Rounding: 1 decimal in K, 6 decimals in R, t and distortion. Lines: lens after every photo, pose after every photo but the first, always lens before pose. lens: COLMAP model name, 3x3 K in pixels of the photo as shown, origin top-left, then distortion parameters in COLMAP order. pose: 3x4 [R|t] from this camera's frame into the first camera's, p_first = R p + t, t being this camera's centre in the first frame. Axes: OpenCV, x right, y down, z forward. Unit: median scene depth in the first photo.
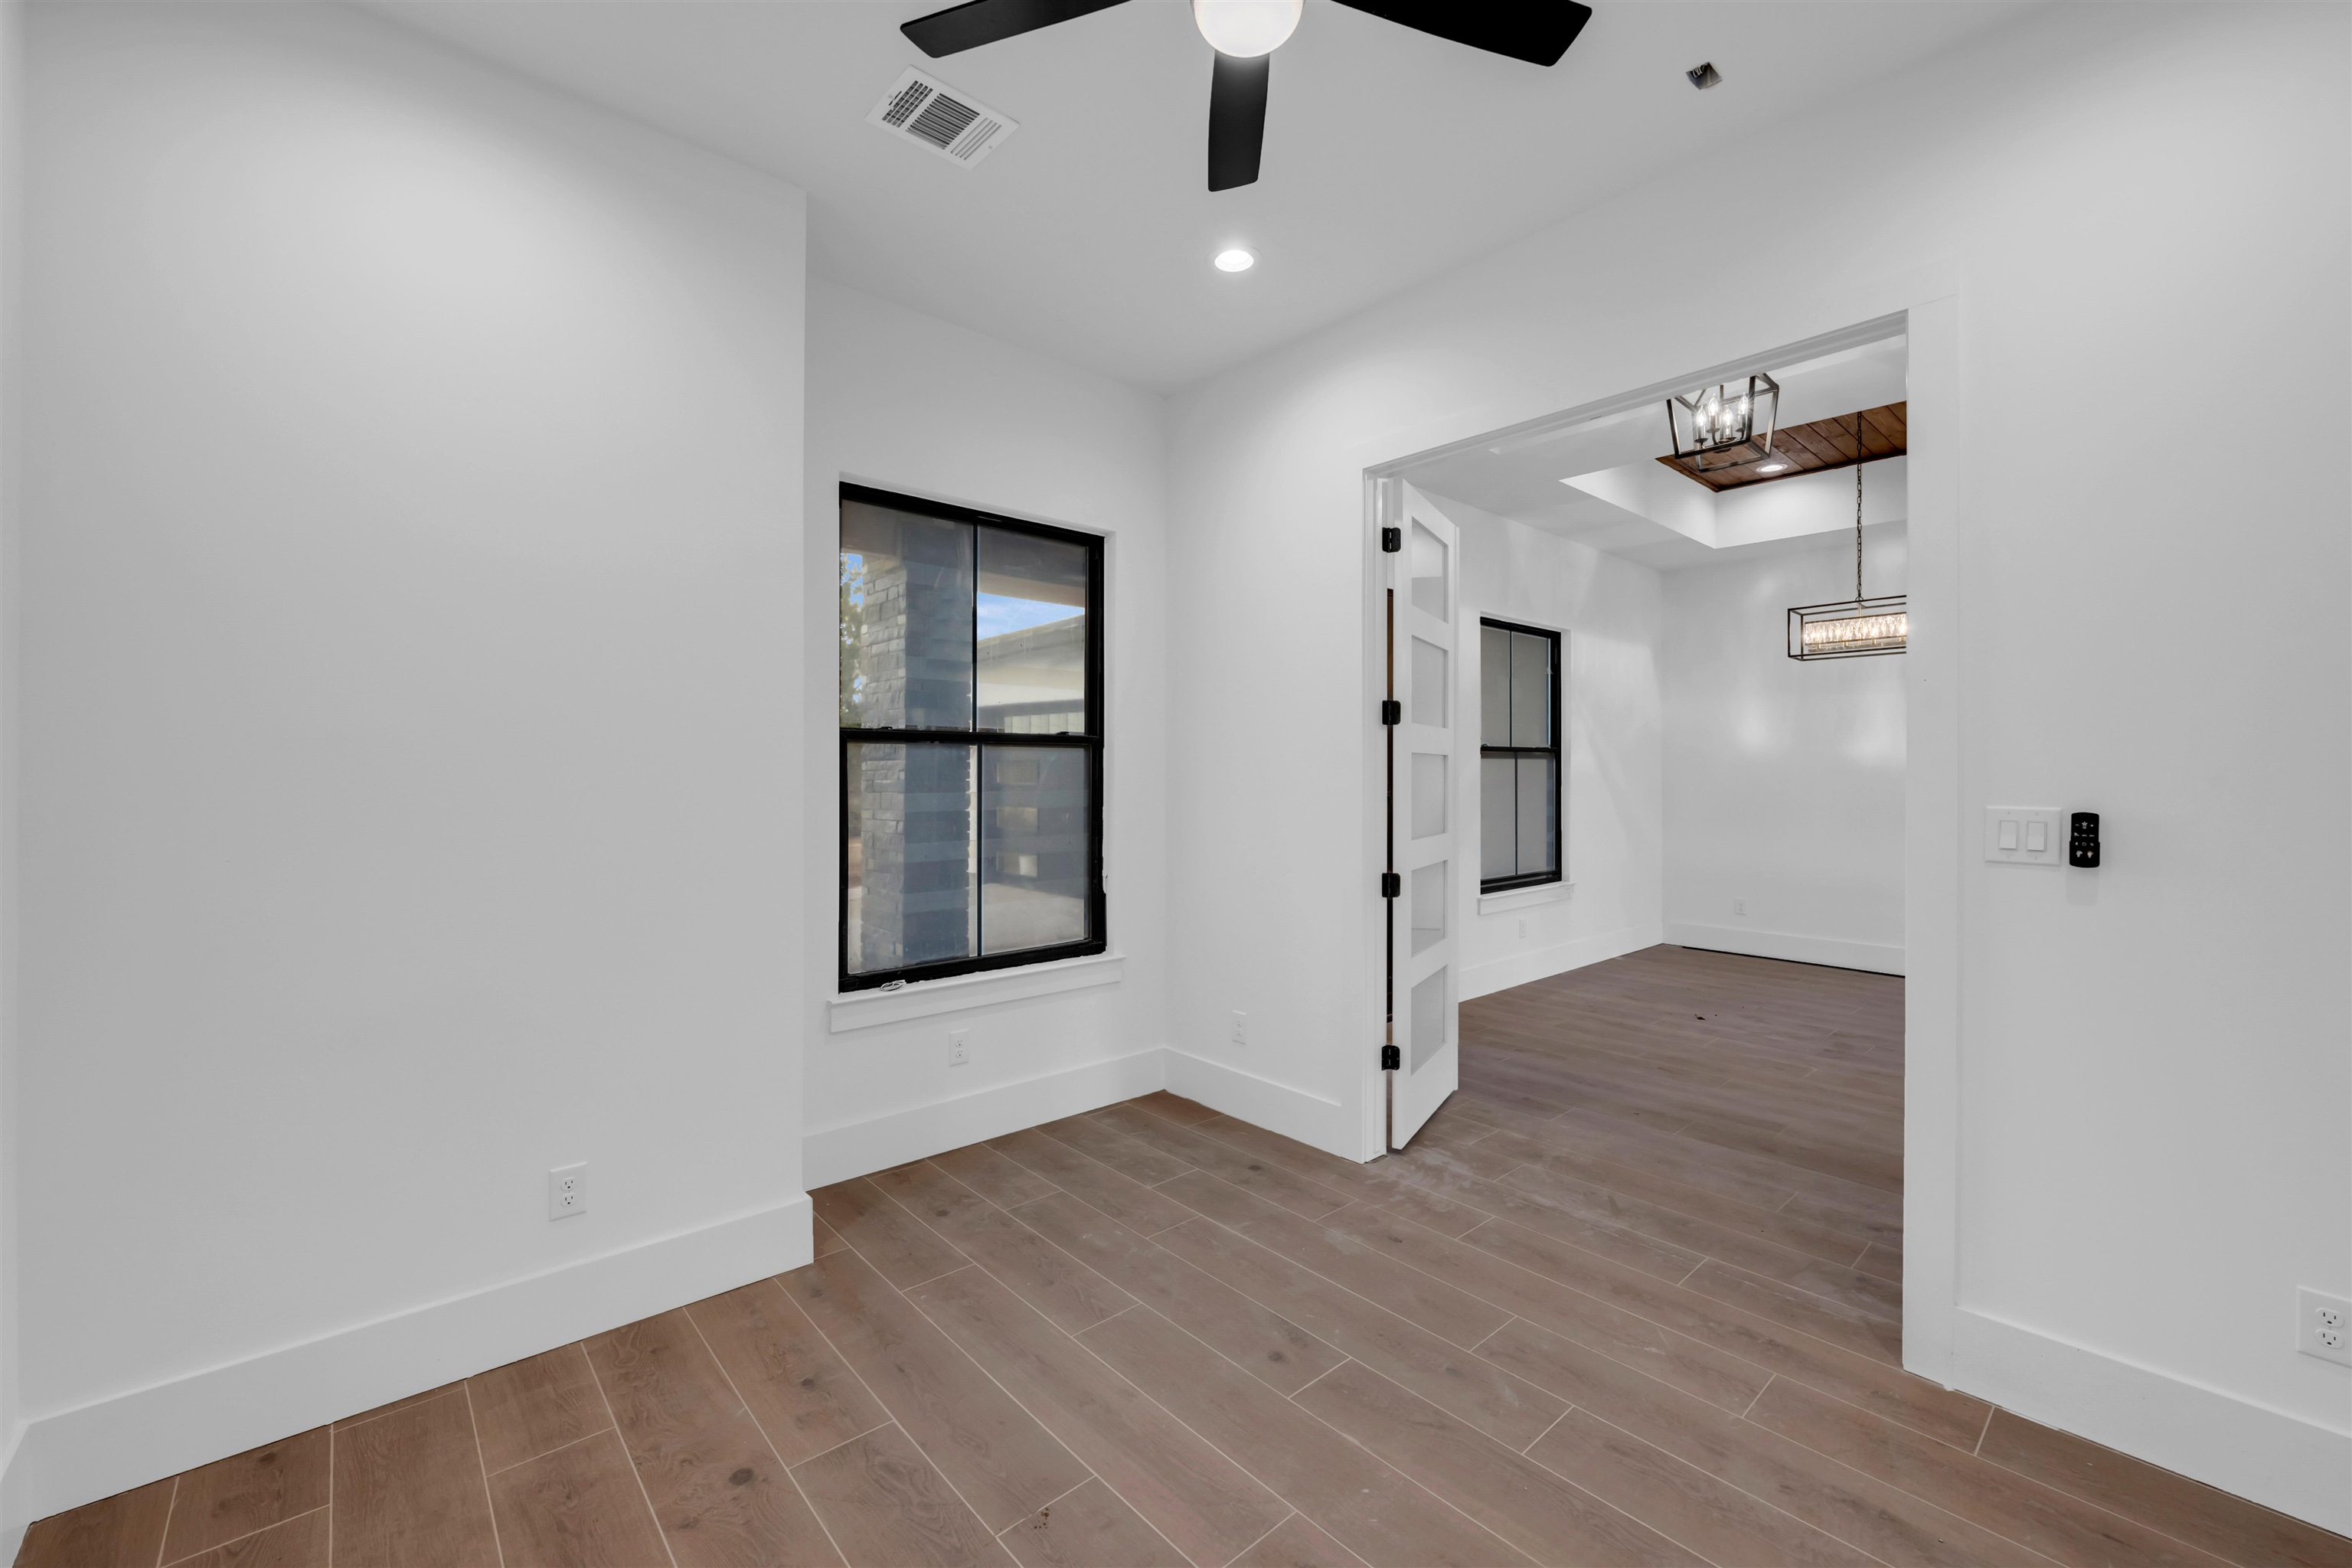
lens RADIAL K [[945.9, 0, 1176.0], [0, 945.9, 784.0], [0, 0, 1]] dist [0.001625, 0.000378]
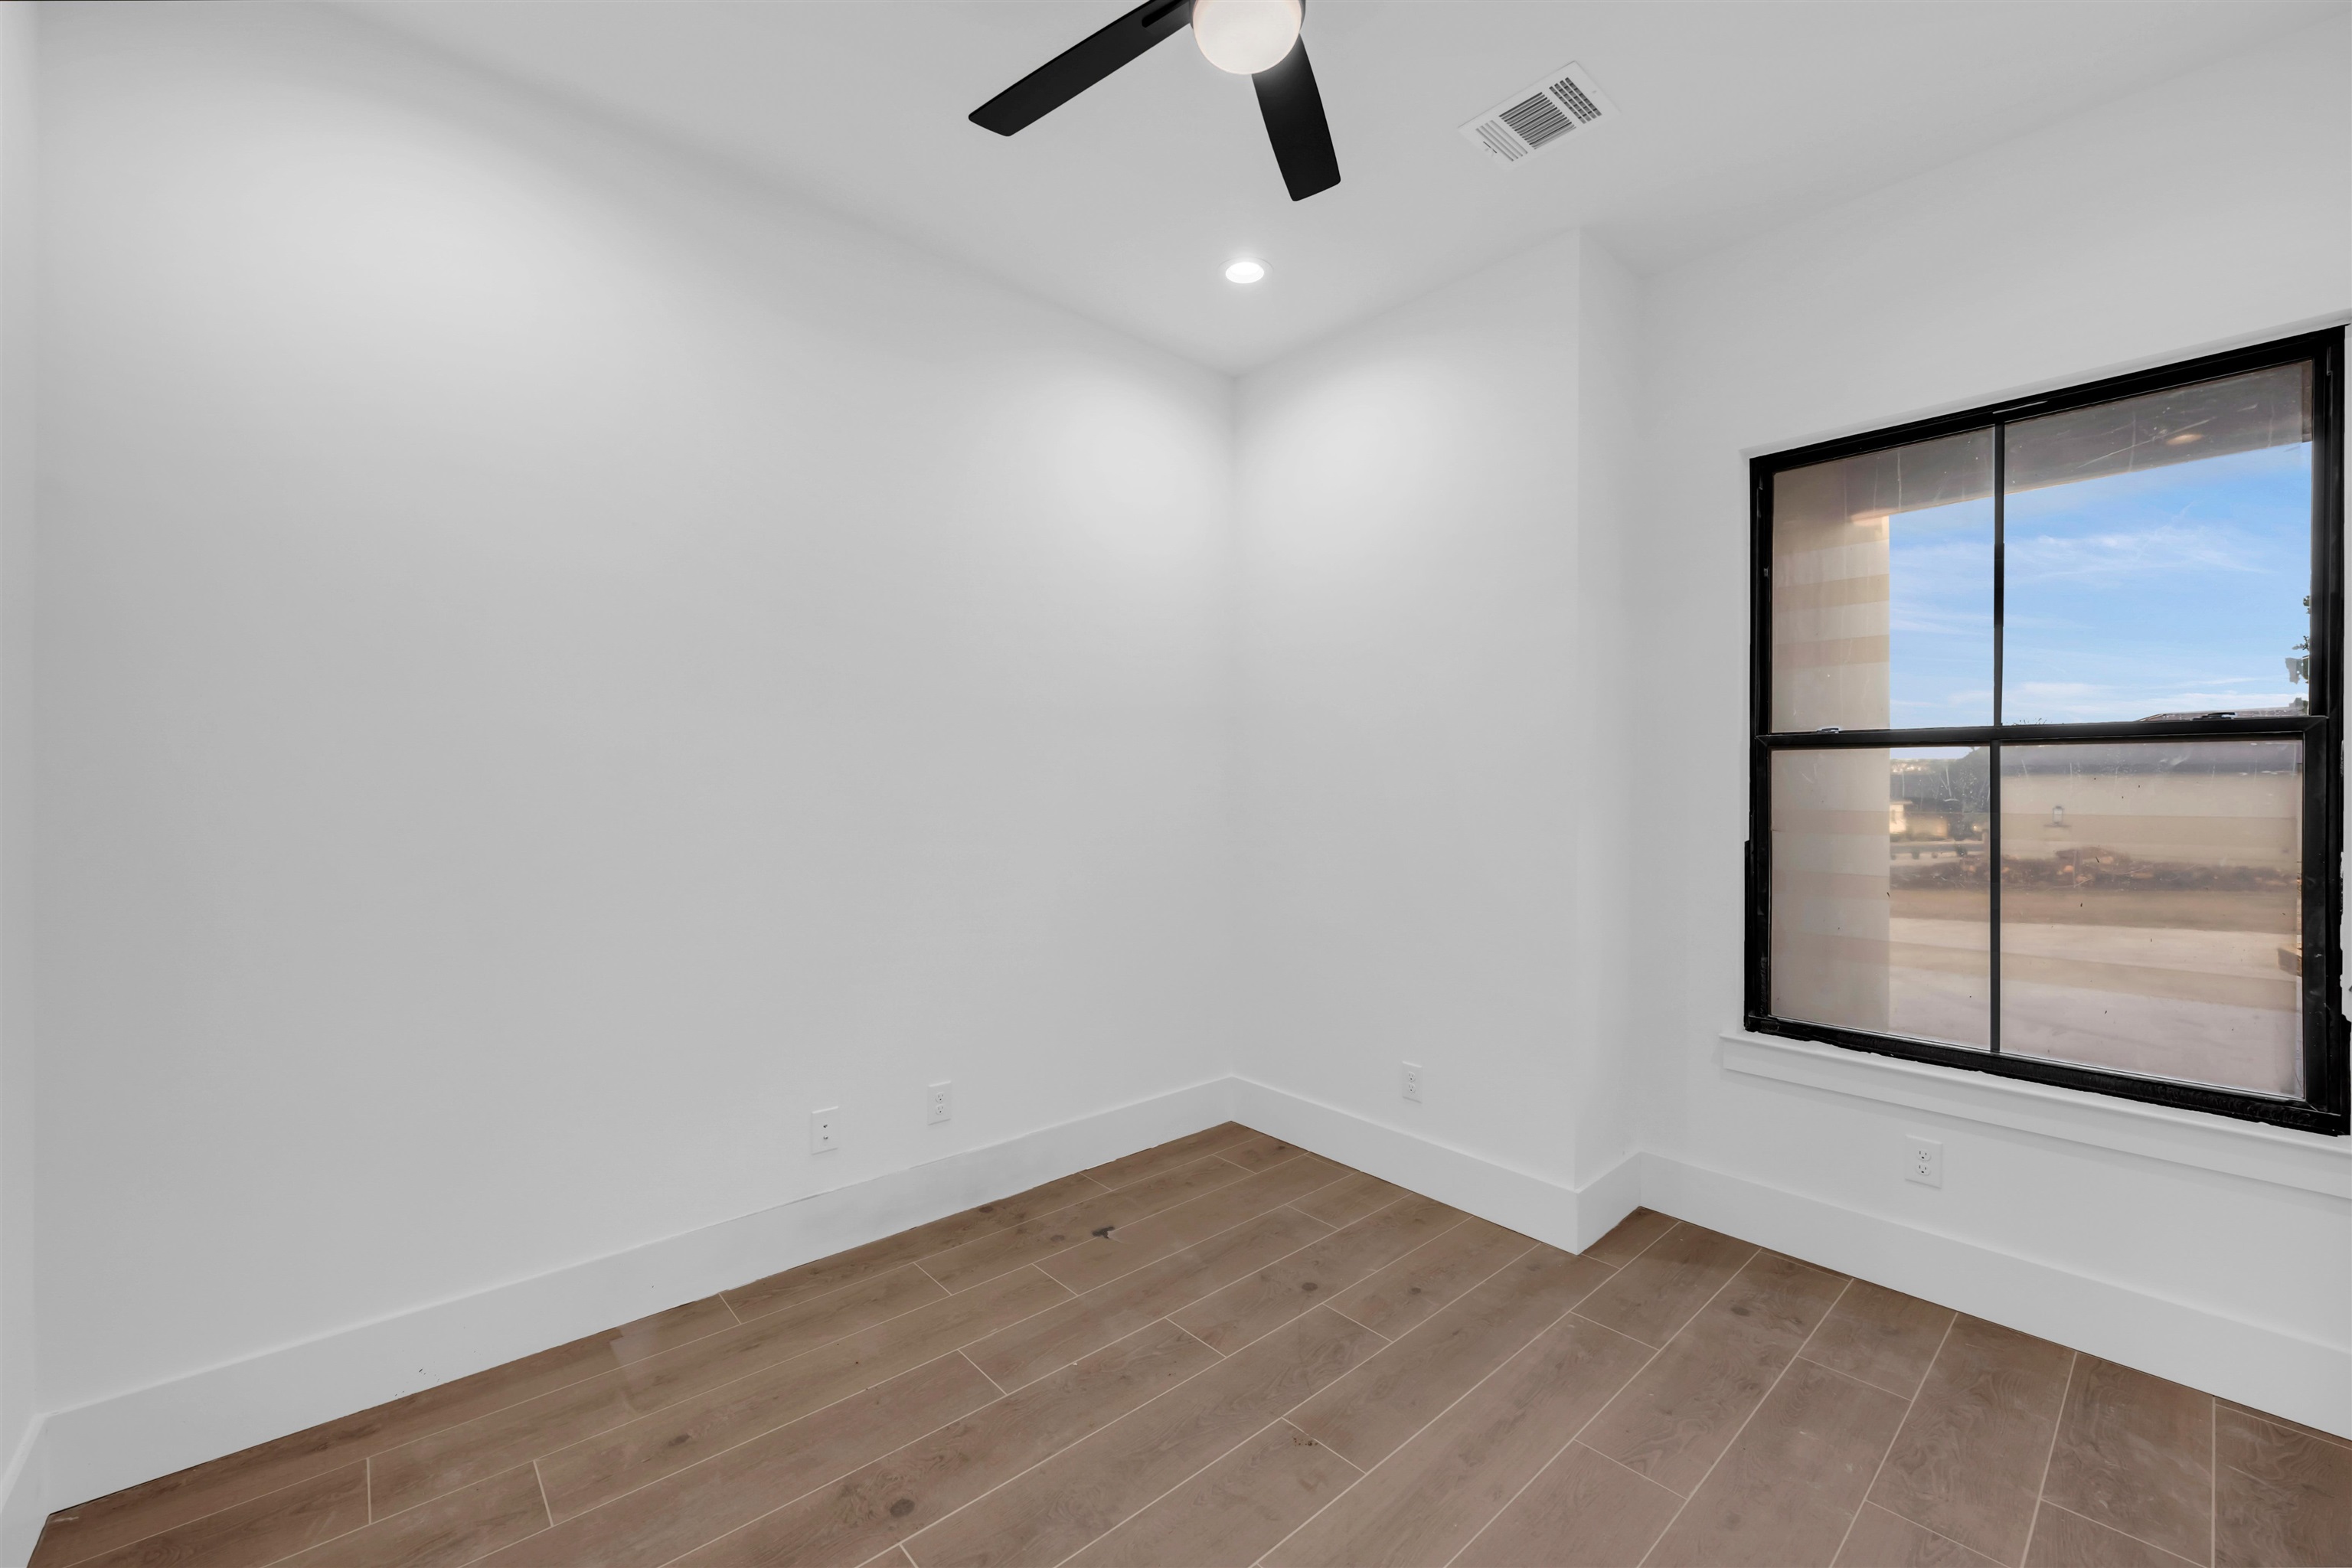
lens RADIAL K [[945.9, 0, 1176.0], [0, 945.9, 784.0], [0, 0, 1]] dist [0.001625, 0.000378]
pose [[0.007232, 0.001466, -0.999973, 0.652008], [-0.013423, 0.999909, 0.001369, -0.007342], [0.999884, 0.013412, 0.007251, 0.544167]]
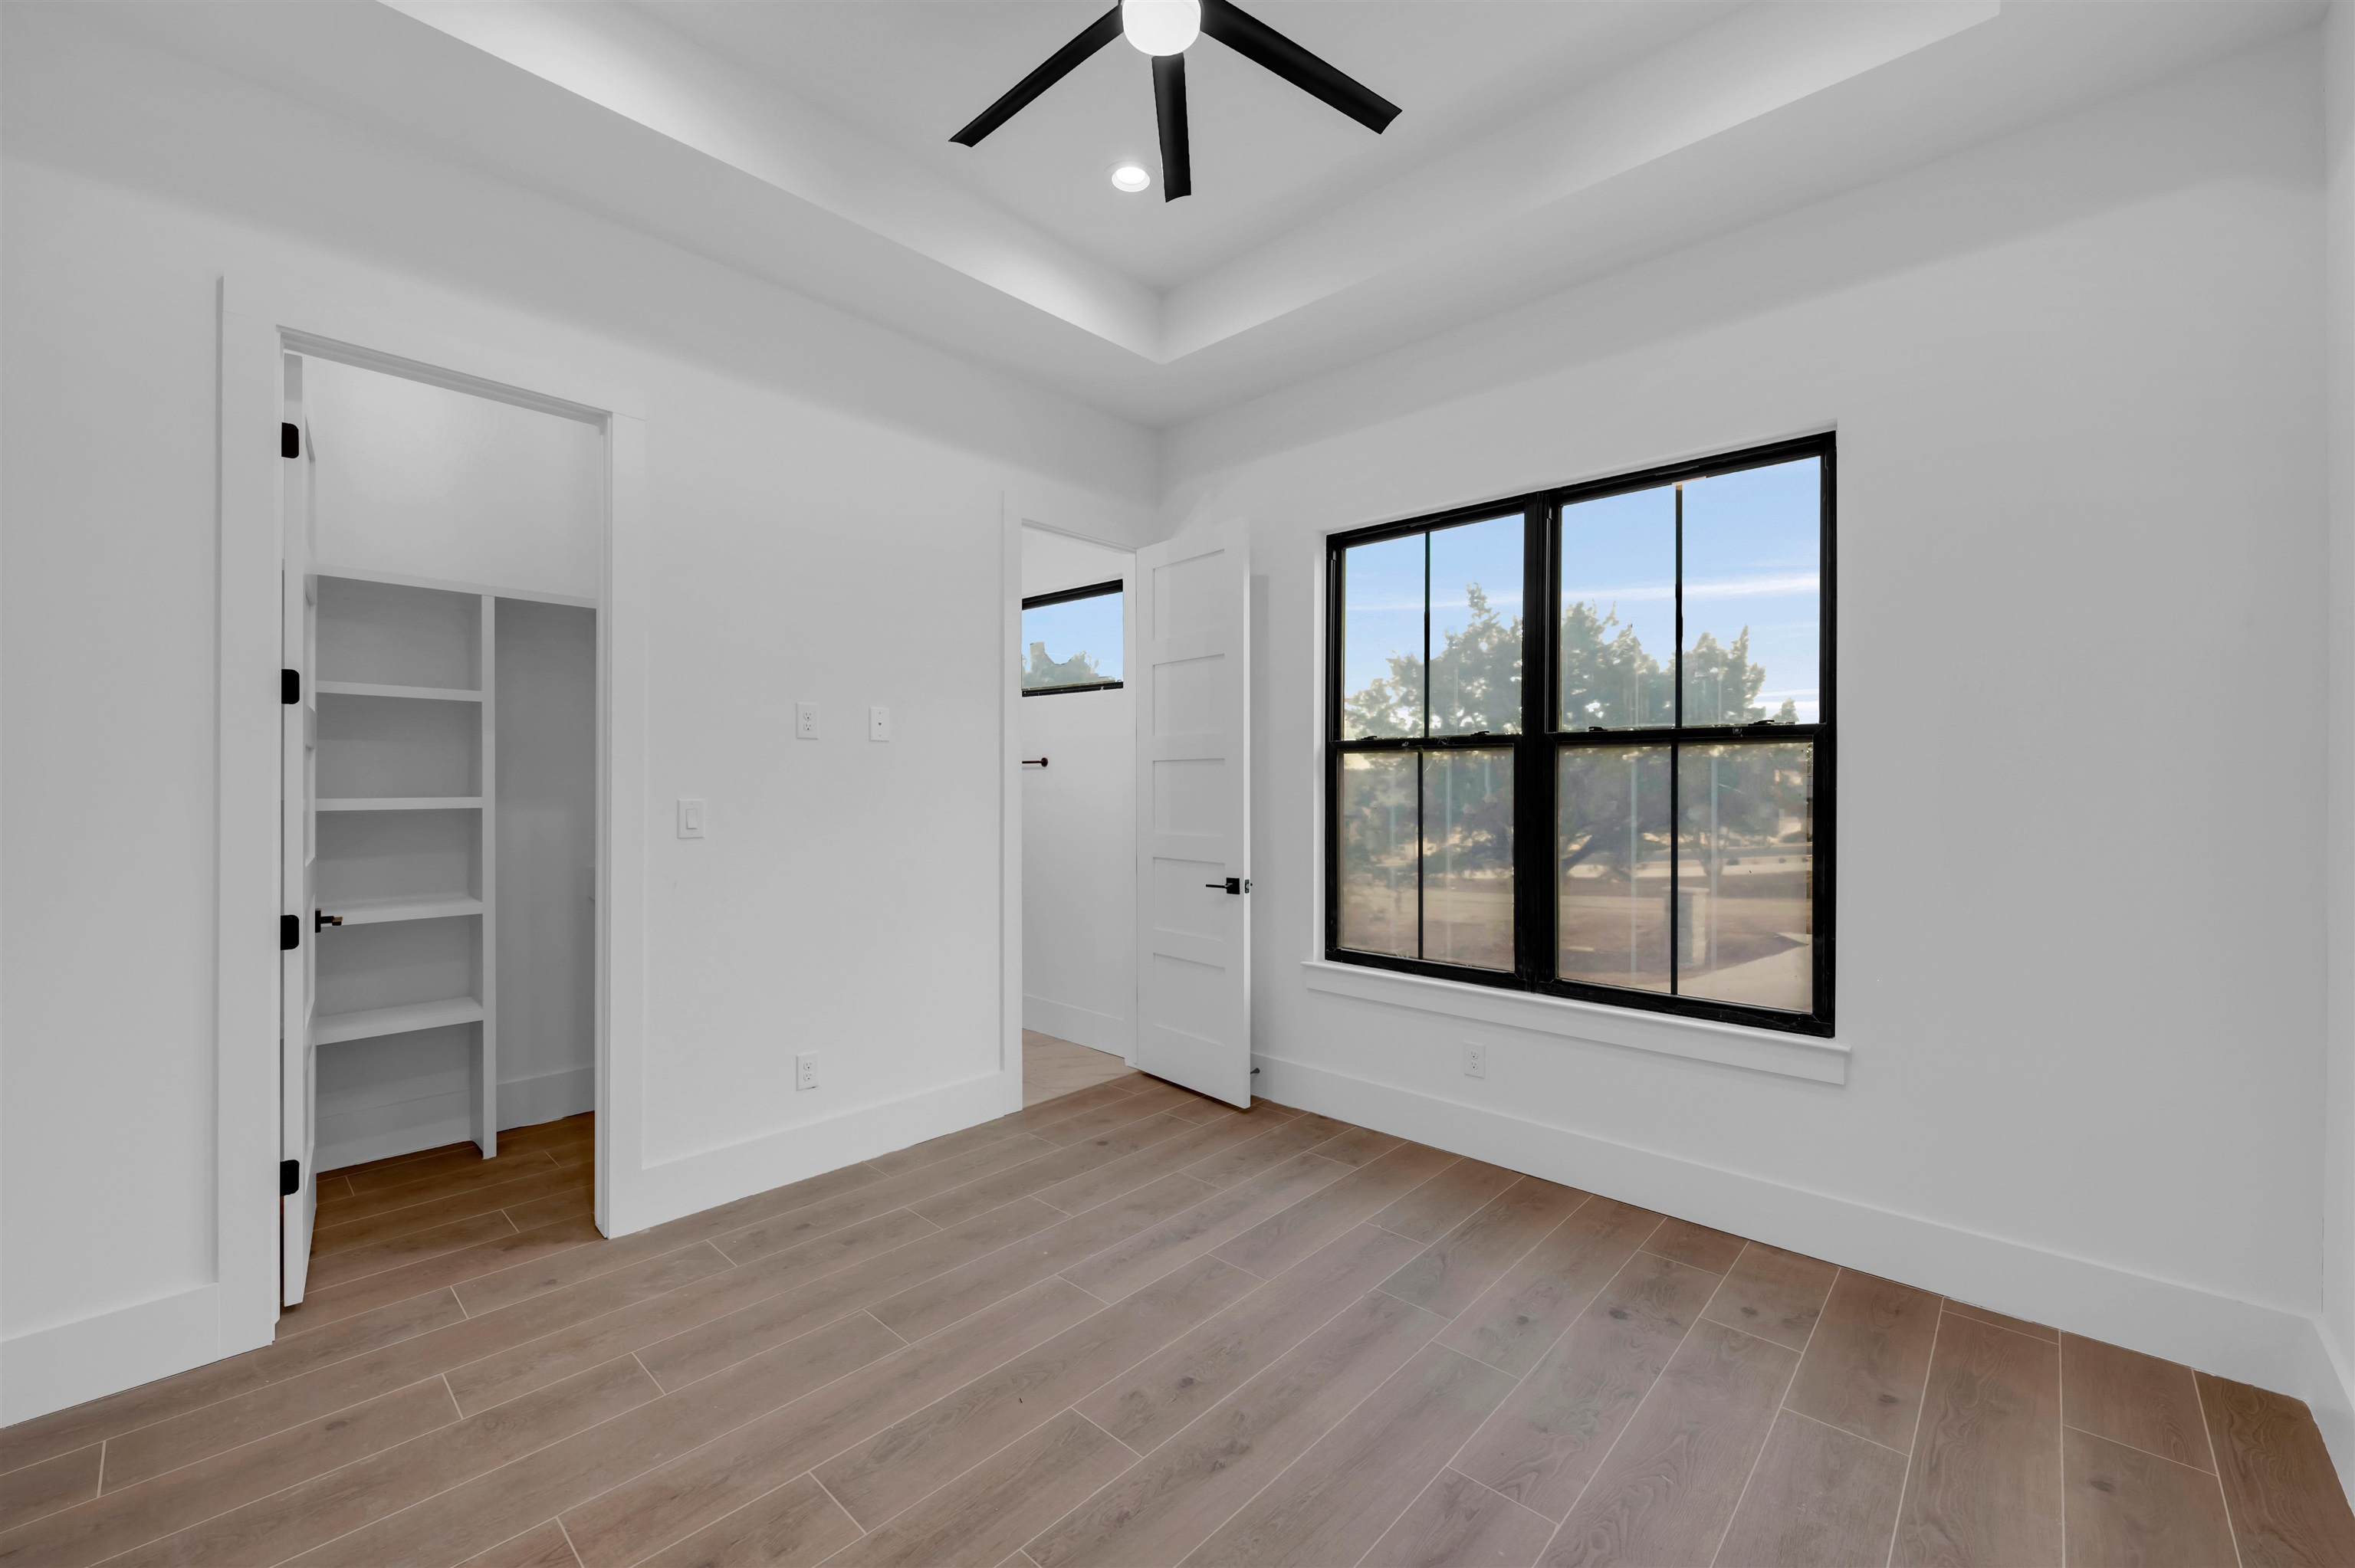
lens RADIAL K [[931.1, 0, 1177.5], [0, 931.1, 784.0], [0, 0, 1]] dist [-0.019159, 0.000023]
pose [[0.104807, 0.005754, -0.994476, 1.007325], [-0.007526, 0.999959, 0.004992, -0.010498], [0.994464, 0.006961, 0.104846, 0.855672]]
